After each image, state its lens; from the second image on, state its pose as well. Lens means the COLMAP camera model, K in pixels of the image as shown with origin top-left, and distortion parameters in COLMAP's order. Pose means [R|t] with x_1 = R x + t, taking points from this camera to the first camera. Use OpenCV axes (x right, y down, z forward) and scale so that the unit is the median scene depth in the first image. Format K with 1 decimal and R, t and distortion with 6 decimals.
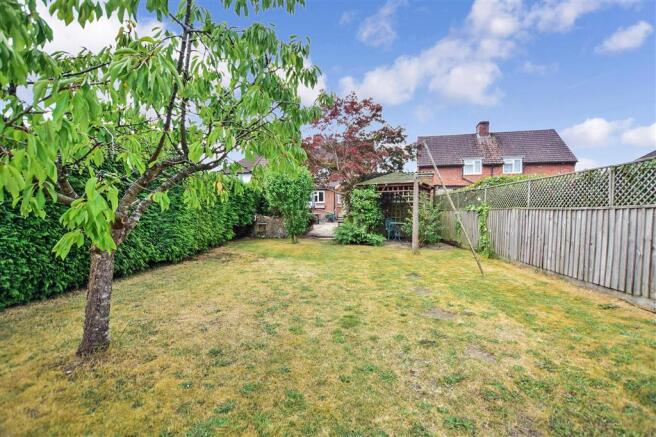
lens RADIAL K [[291.6, 0, 328.1], [0, 291.6, 216.4], [0, 0, 1]] dist [-0.017981, -0.000128]
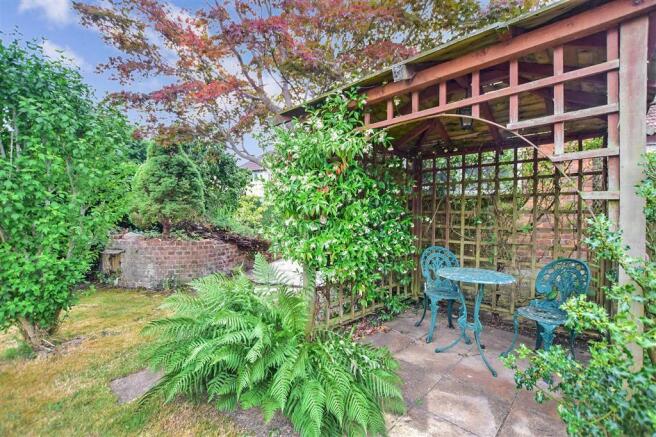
lens RADIAL K [[291.6, 0, 327.7], [0, 291.6, 218.6], [0, 0, 1]] dist [-0.017981, -0.000128]
pose [[0.978909, -0.003413, -0.204269, 0.186854], [0.000641, 0.999907, -0.013635, -0.019405], [0.204296, 0.013216, 0.978820, 0.805226]]
